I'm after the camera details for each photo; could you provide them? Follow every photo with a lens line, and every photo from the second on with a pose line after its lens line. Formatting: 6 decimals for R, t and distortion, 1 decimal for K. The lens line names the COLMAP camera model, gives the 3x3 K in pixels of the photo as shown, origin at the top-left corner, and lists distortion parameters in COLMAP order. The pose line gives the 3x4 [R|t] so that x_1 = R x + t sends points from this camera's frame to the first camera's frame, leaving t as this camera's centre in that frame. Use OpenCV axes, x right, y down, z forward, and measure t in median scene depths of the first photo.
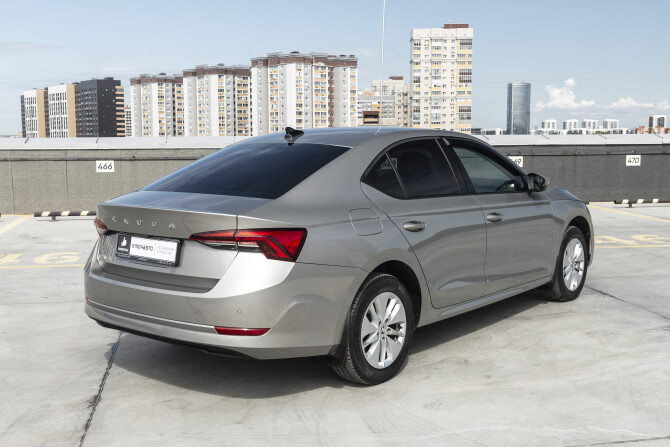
lens RADIAL K [[750.6, 0, 343.8], [0, 750.6, 223.8], [0, 0, 1]] dist [0.001462, -0.016608]
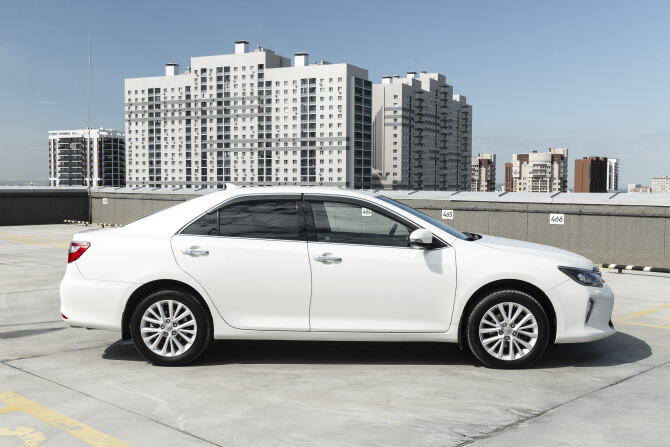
lens RADIAL K [[783.3, 0, 342.9], [0, 783.3, 224.8], [0, 0, 1]] dist [-0.012718, 0.004538]
pose [[0.574035, 0.047700, -0.817440, 1.092918], [-0.108813, 0.993892, -0.018416, -0.038445], [0.811569, 0.099520, 0.575719, 0.298272]]
